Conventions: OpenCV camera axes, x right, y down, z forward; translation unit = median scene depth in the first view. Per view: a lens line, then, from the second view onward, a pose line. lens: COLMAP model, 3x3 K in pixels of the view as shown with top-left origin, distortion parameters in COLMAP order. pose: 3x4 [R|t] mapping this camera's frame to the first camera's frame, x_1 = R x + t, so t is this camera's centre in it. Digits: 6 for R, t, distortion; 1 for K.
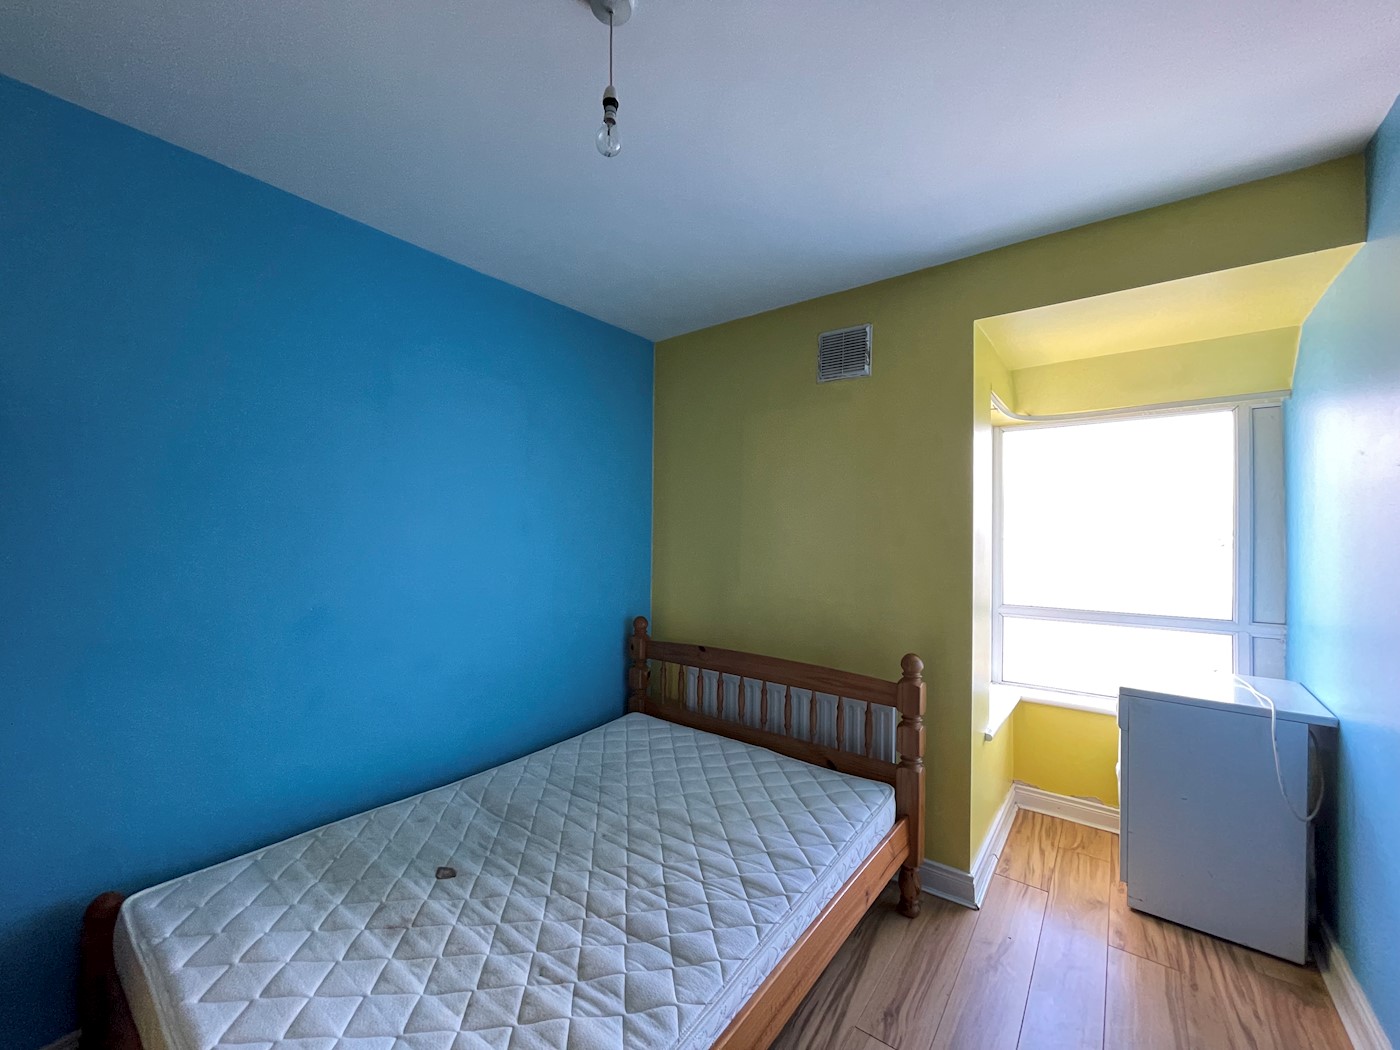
lens RADIAL K [[556.0, 0, 700.0], [0, 556.0, 525.0], [0, 0, 1]] dist [-0.007679, 0.000110]
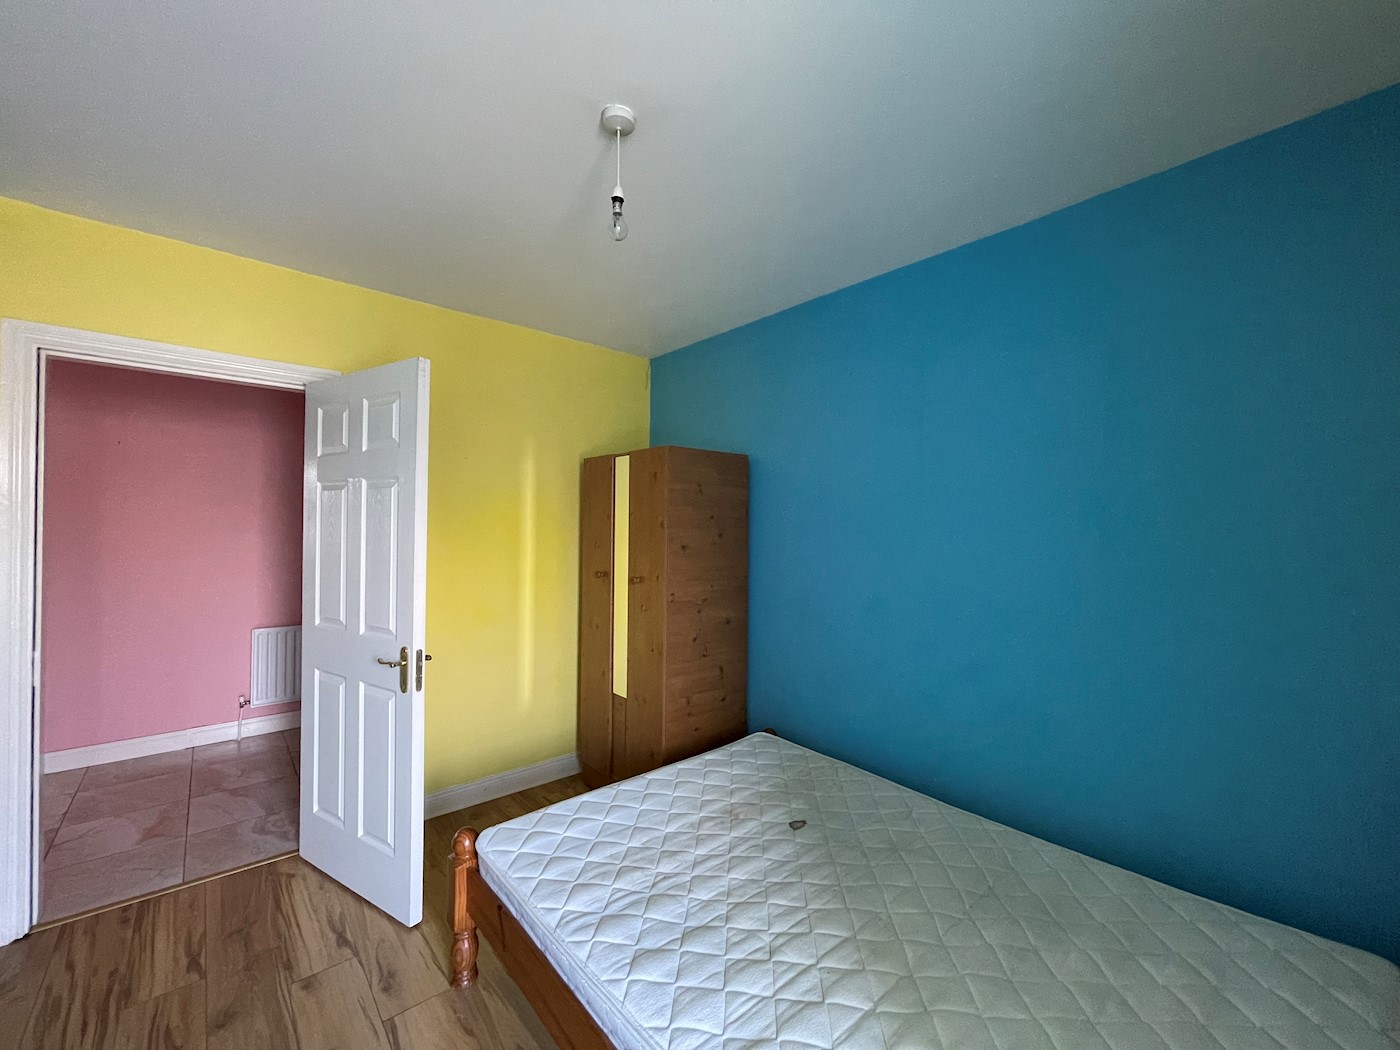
lens RADIAL K [[556.0, 0, 700.0], [0, 556.0, 525.0], [0, 0, 1]] dist [-0.007679, 0.000110]
pose [[-0.188286, -0.014993, -0.982000, 0.879328], [0.002343, 0.999874, -0.015716, 0.000205], [0.982111, -0.005260, -0.188227, 1.172352]]
